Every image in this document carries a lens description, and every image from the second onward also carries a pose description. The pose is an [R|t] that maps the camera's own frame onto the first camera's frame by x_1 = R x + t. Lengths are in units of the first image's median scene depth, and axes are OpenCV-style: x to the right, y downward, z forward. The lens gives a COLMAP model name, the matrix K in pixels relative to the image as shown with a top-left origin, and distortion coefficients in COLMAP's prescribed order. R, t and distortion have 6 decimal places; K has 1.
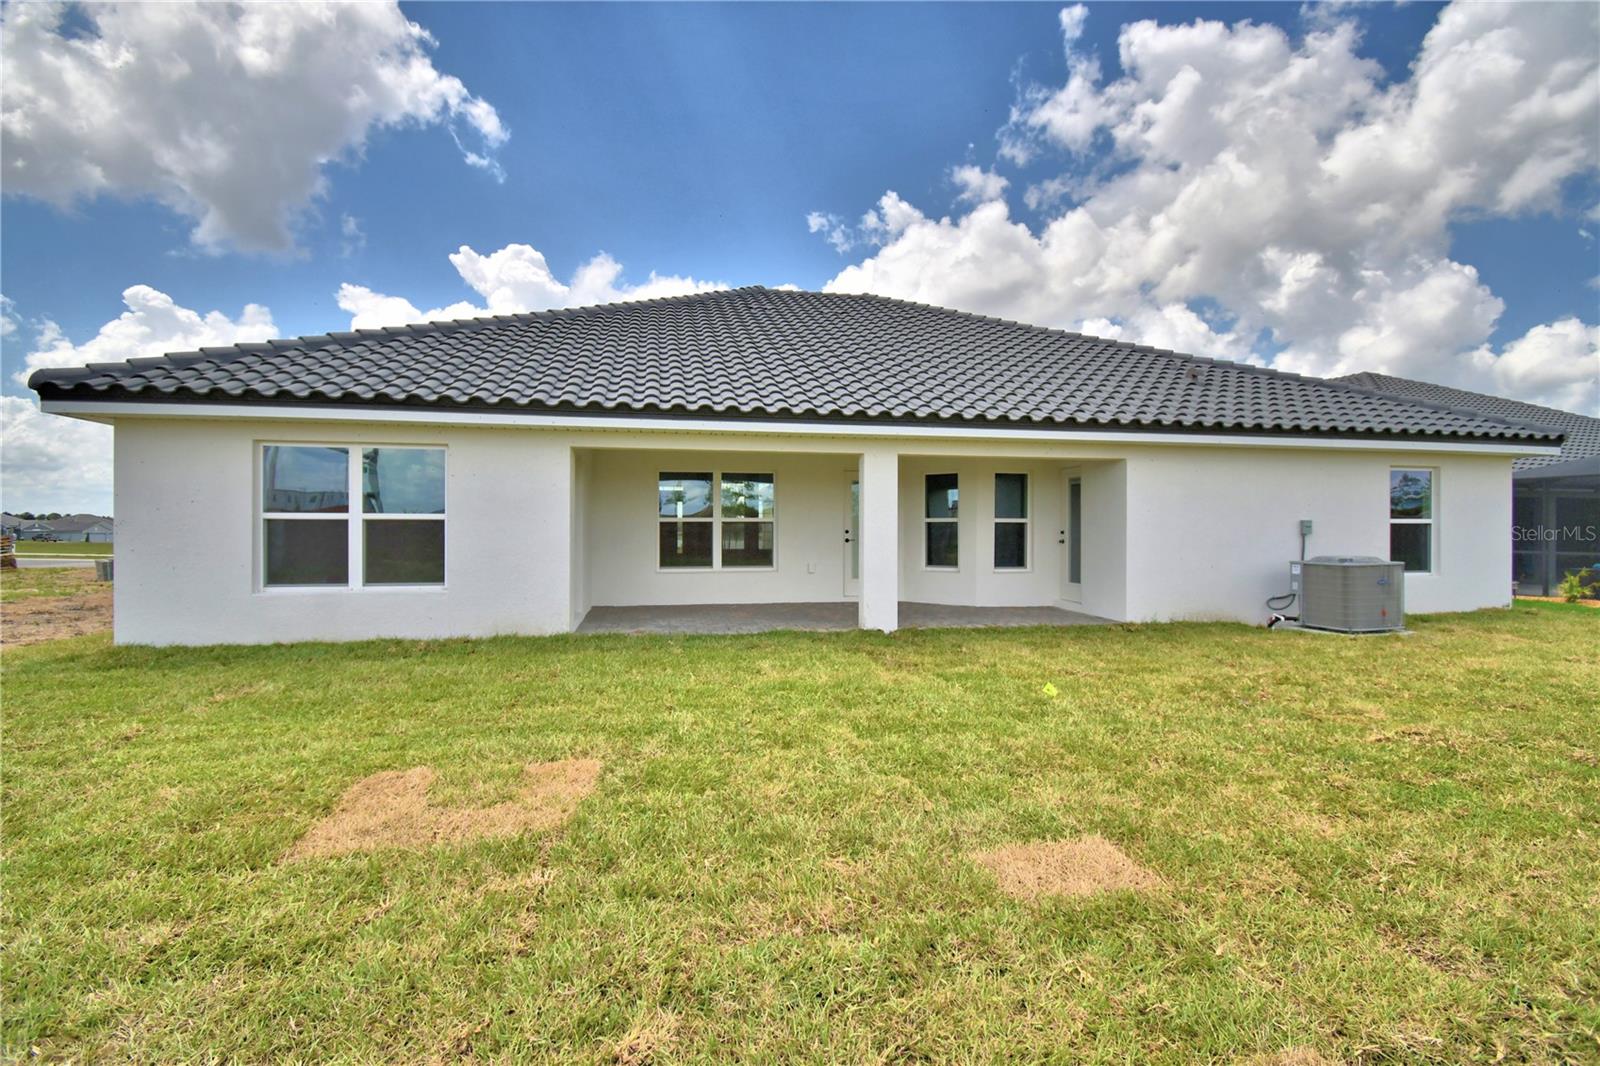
lens RADIAL K [[709.7, 0, 778.5], [0, 709.7, 530.7], [0, 0, 1]] dist [0.000891, -0.018340]
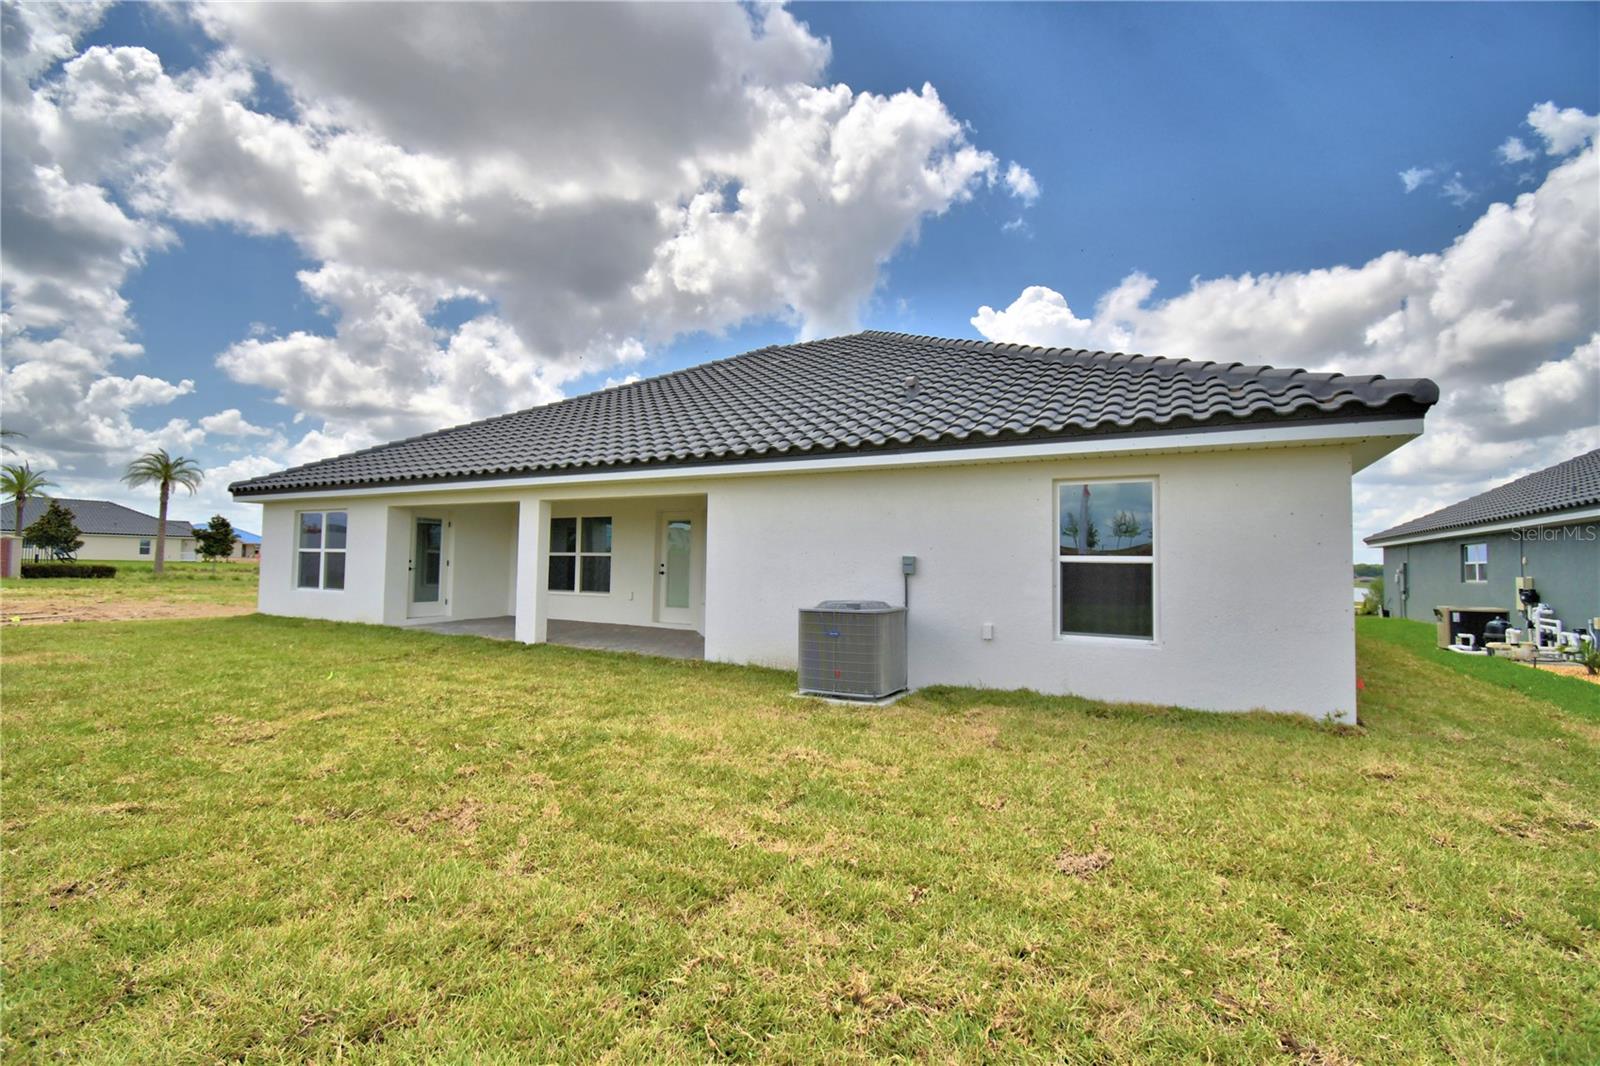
lens RADIAL K [[666.5, 0, 832.3], [0, 666.5, 531.4], [0, 0, 1]] dist [-0.001047, -0.014528]
pose [[0.789603, -0.012468, -0.613491, 1.235404], [-0.004245, 0.999659, -0.025779, -0.025760], [0.613603, 0.022960, 0.789281, 0.395887]]
